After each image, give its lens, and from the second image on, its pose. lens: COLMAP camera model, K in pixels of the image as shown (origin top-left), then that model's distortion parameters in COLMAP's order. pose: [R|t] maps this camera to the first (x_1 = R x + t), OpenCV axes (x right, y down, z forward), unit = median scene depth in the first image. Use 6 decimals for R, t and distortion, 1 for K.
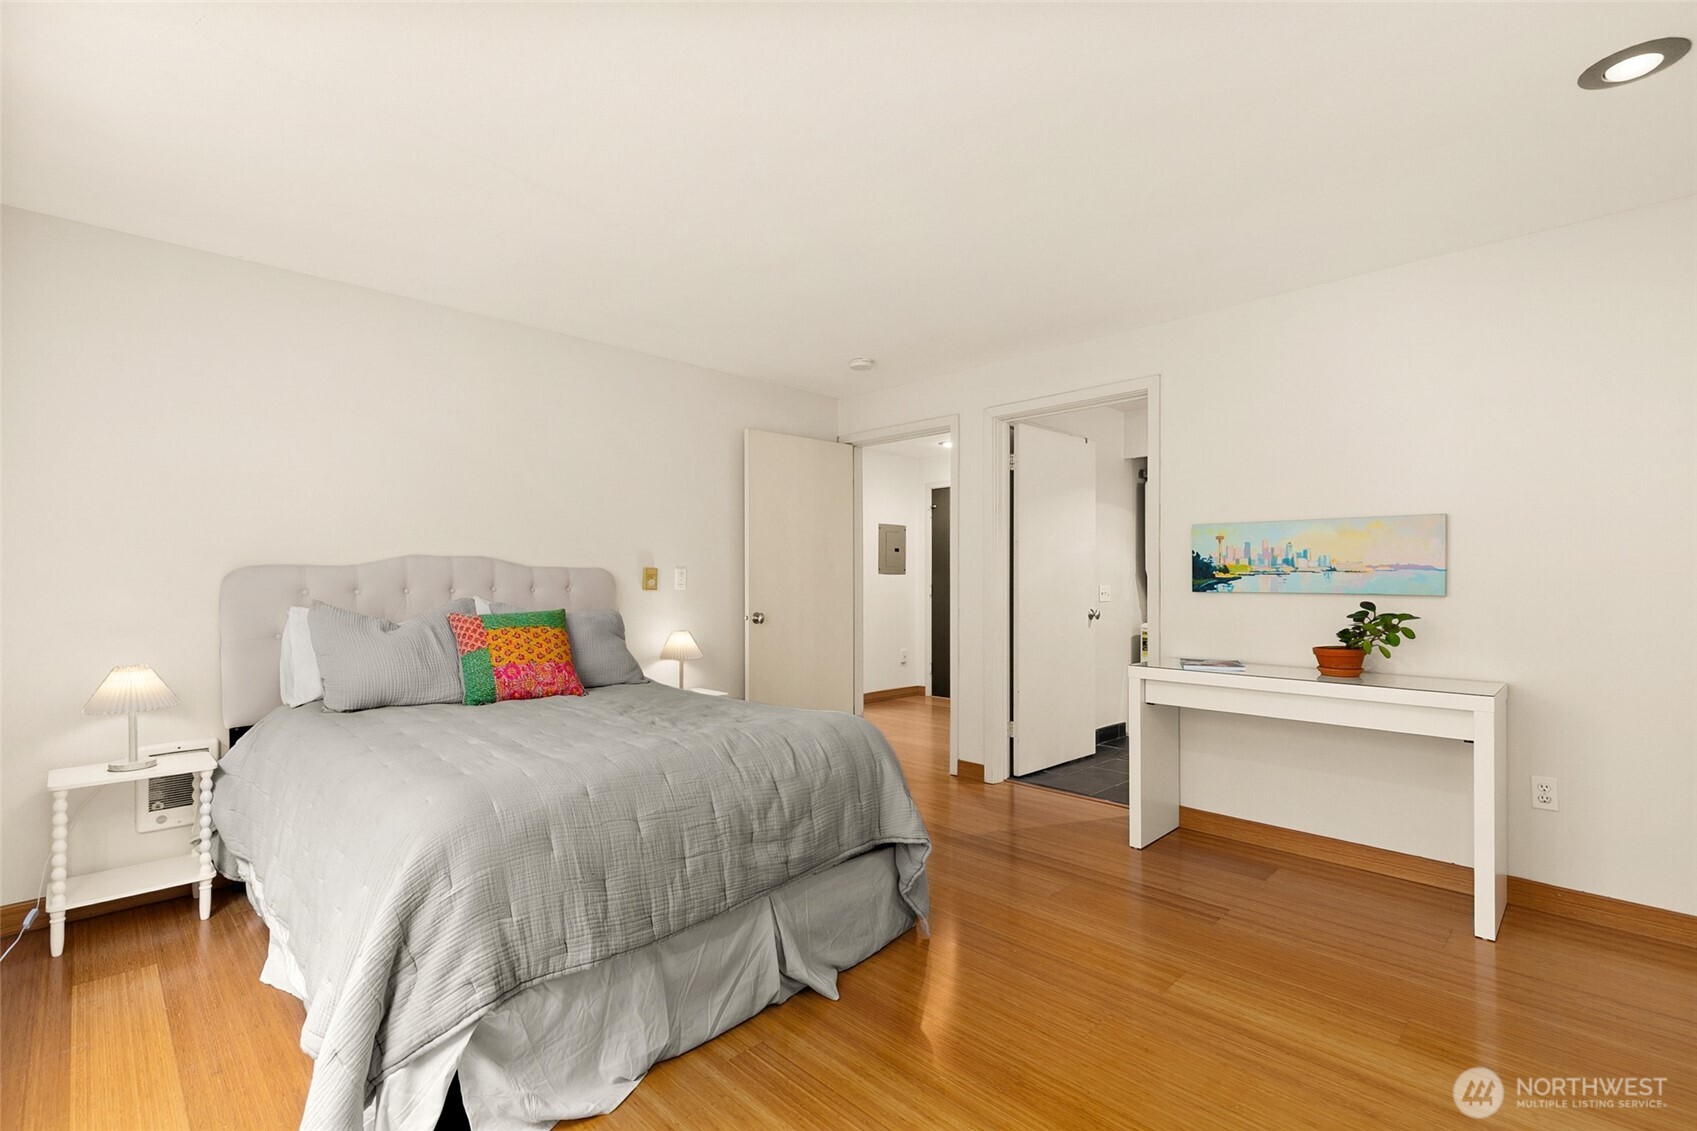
lens RADIAL K [[755.3, 0, 848.5], [0, 755.3, 570.6], [0, 0, 1]] dist [0.003915, 0.001234]
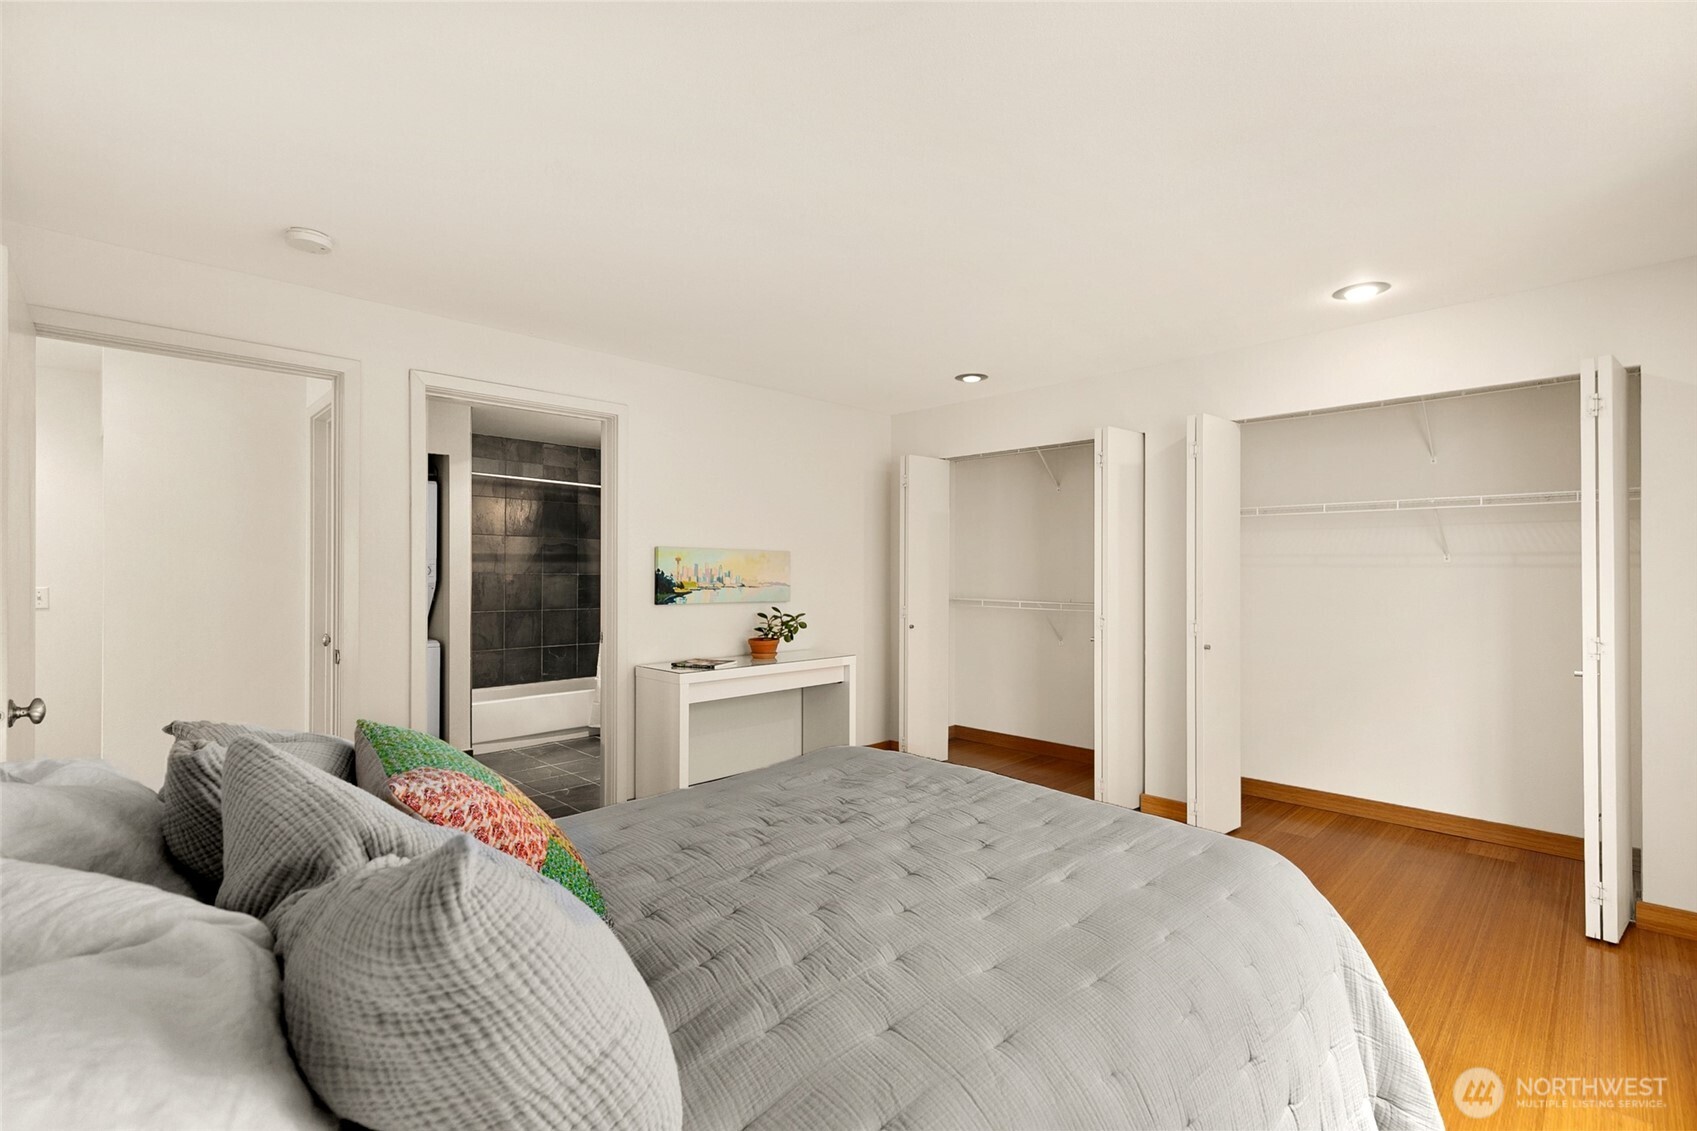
lens RADIAL K [[755.3, 0, 856.8], [0, 755.3, 561.9], [0, 0, 1]] dist [0.003915, 0.001234]
pose [[0.007525, 0.011633, 0.999904, -0.736594], [-0.010833, 0.999875, -0.011551, -0.029182], [-0.999913, -0.010745, 0.007650, 0.727976]]
